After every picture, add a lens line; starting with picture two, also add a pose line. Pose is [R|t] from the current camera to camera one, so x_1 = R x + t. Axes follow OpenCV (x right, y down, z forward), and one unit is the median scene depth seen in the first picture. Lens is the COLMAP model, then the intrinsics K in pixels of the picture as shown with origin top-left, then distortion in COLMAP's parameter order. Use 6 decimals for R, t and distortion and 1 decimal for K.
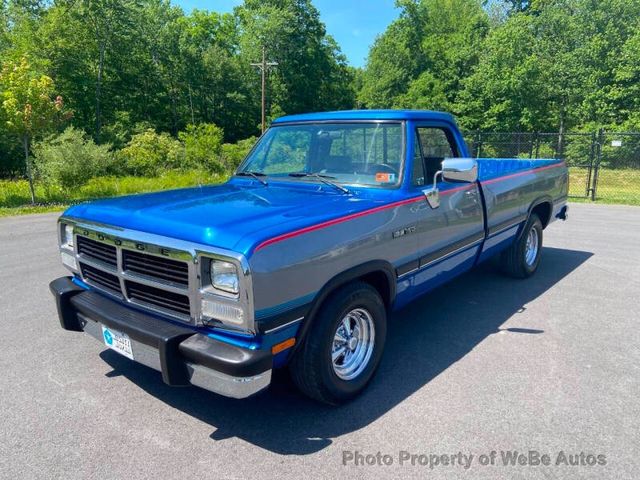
lens RADIAL K [[482.0, 0, 317.8], [0, 482.0, 235.5], [0, 0, 1]] dist [0.131527, -0.175861]
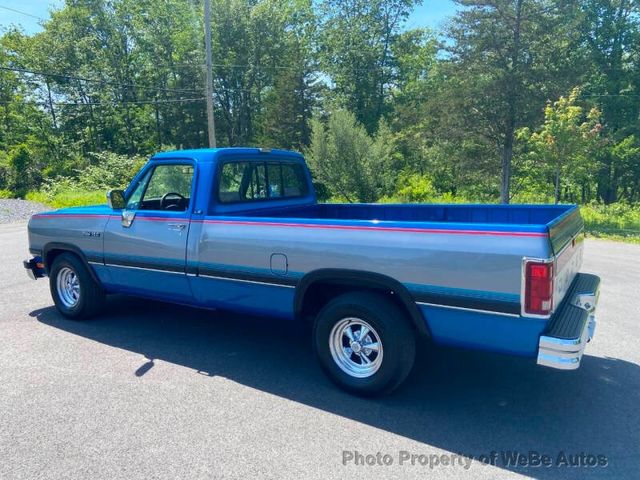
lens RADIAL K [[482.0, 0, 317.8], [0, 482.0, 235.5], [0, 0, 1]] dist [0.131527, -0.175861]
pose [[0.124050, 0.138474, -0.982566, 0.096195], [-0.184541, 0.976159, 0.114272, -0.016791], [0.974965, 0.167148, 0.146647, 0.079079]]
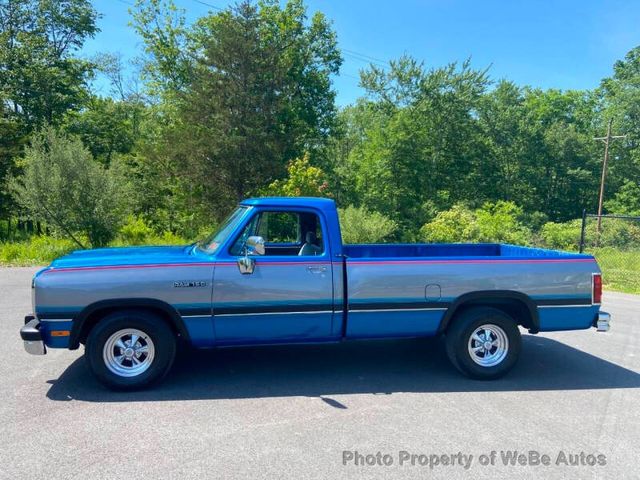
lens RADIAL K [[482.0, 0, 317.8], [0, 482.0, 235.5], [0, 0, 1]] dist [0.131527, -0.175861]
pose [[0.760541, 0.059790, -0.646531, 0.072401], [-0.157590, 0.982975, -0.094476, -0.003806], [0.629875, 0.173740, 0.757015, 0.008246]]
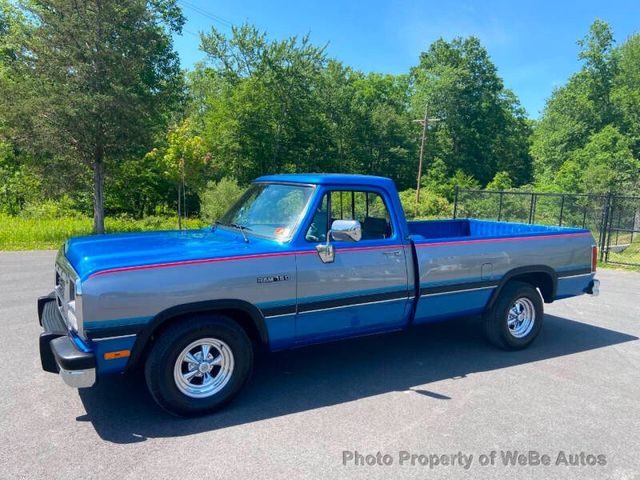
lens RADIAL K [[482.0, 0, 317.8], [0, 482.0, 235.5], [0, 0, 1]] dist [0.131527, -0.175861]
pose [[0.938415, 0.068605, -0.338631, 0.035628], [-0.103131, 0.991028, -0.085018, -0.001217], [0.329760, 0.114705, 0.937070, -0.003425]]
